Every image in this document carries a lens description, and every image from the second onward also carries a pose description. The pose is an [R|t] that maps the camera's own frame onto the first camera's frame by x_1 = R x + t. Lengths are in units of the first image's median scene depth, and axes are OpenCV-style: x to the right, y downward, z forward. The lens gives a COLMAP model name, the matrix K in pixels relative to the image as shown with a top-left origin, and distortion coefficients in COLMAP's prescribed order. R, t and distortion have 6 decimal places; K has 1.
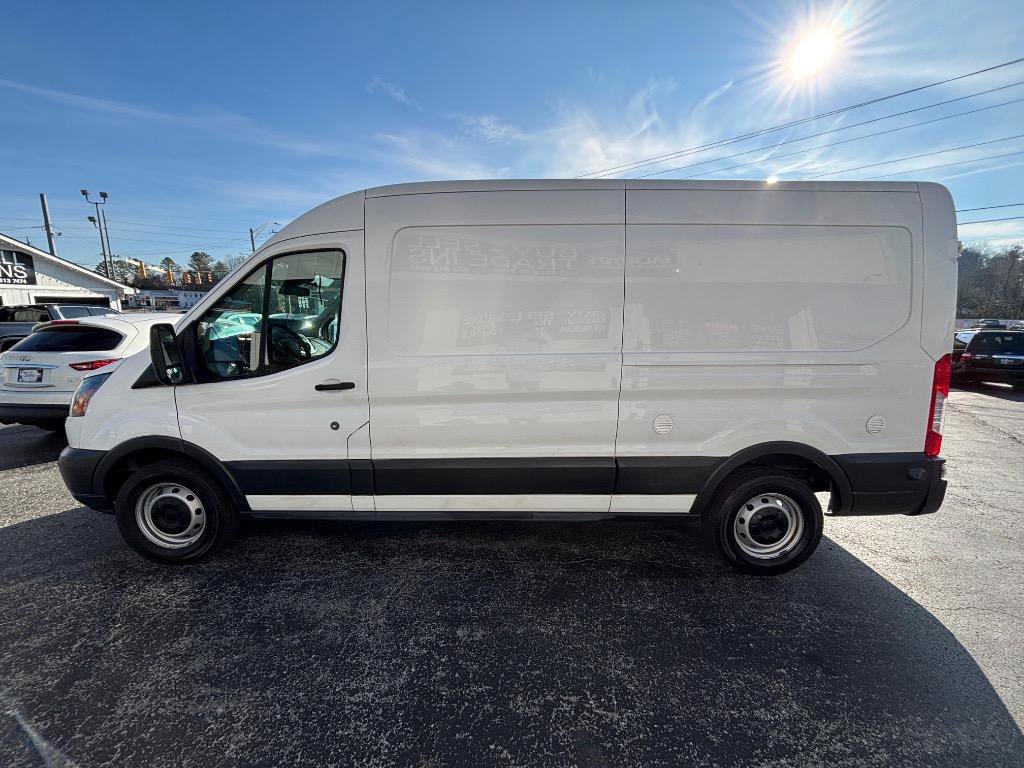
lens RADIAL K [[408.5, 0, 509.5], [0, 408.5, 374.4], [0, 0, 1]] dist [-0.000498, 0.000179]
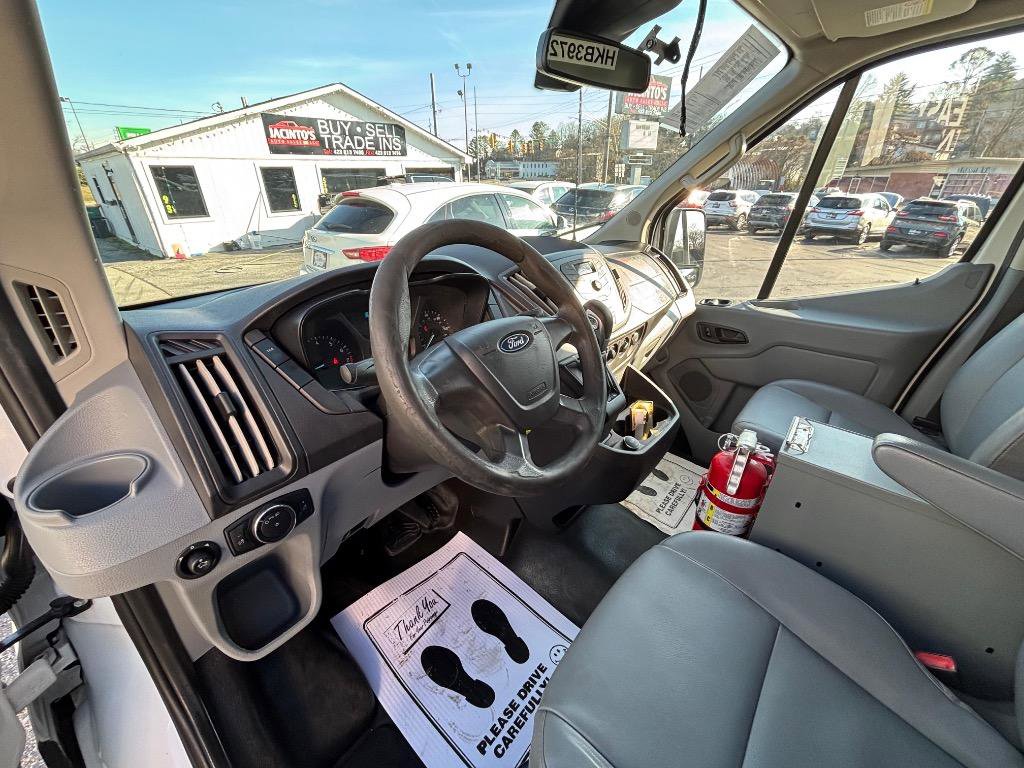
lens RADIAL K [[408.5, 0, 509.5], [0, 408.5, 374.4], [0, 0, 1]] dist [-0.000498, 0.000179]
pose [[0.765970, 0.267685, -0.584496, -0.091902], [-0.088862, 0.944546, 0.316127, -0.025774], [0.636705, -0.190204, 0.747281, 0.183202]]
